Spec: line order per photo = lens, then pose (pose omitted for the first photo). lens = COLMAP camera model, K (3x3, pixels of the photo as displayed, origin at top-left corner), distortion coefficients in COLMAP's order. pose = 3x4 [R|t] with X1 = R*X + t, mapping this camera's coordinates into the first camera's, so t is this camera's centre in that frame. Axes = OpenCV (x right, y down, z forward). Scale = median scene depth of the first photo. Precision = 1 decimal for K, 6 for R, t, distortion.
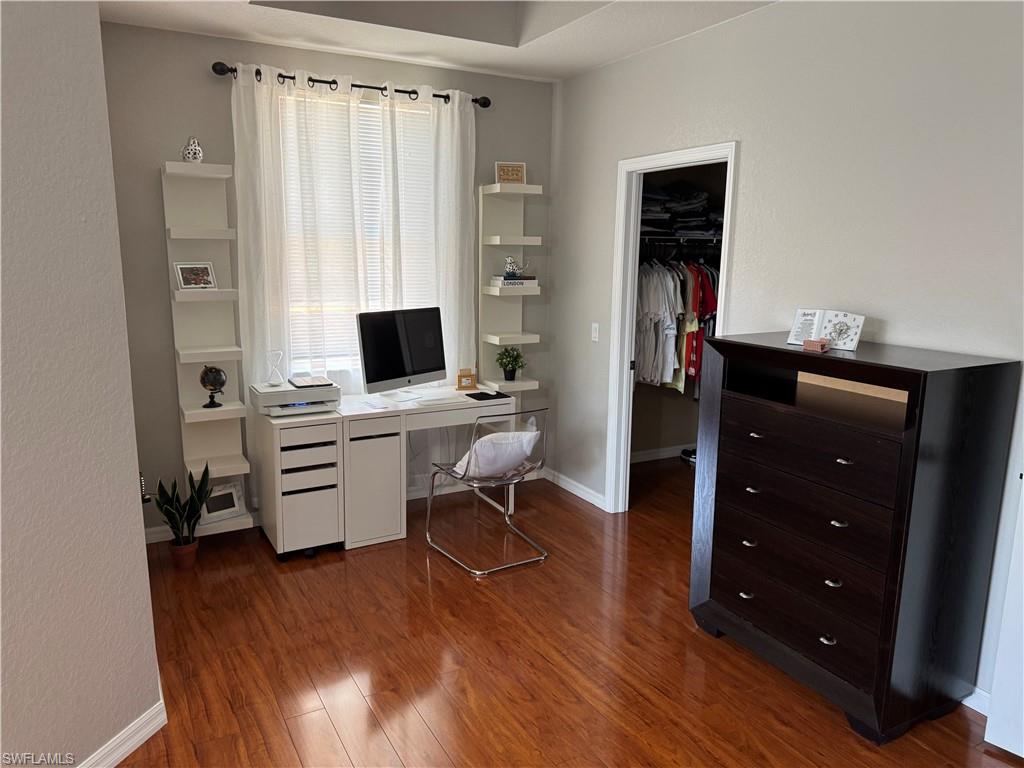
lens RADIAL K [[716.4, 0, 512.0], [0, 716.4, 384.0], [0, 0, 1]] dist [0.111041, -0.171252]
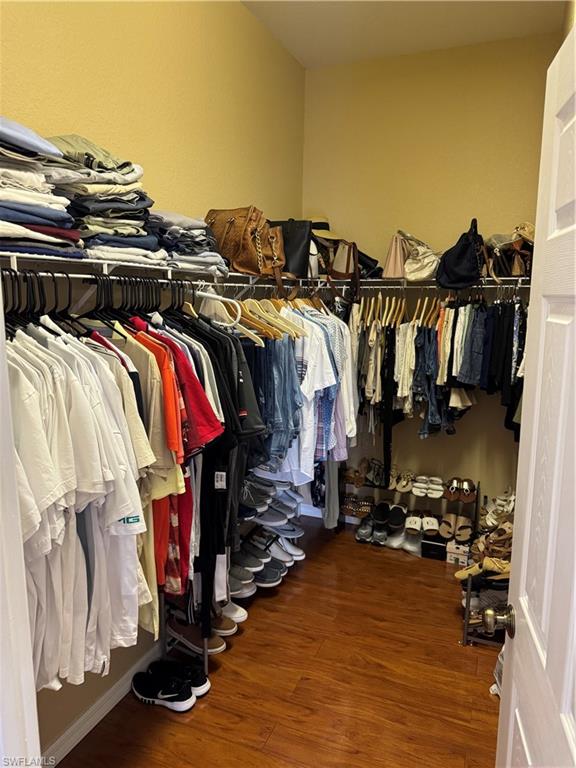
lens RADIAL K [[537.3, 0, 288.0], [0, 537.3, 384.0], [0, 0, 1]] dist [0.111041, -0.171252]
pose [[0.781242, -0.109202, 0.614602, 0.120731], [0.116968, 0.992749, 0.027710, -0.132419], [-0.613171, 0.050241, 0.788351, 0.706117]]
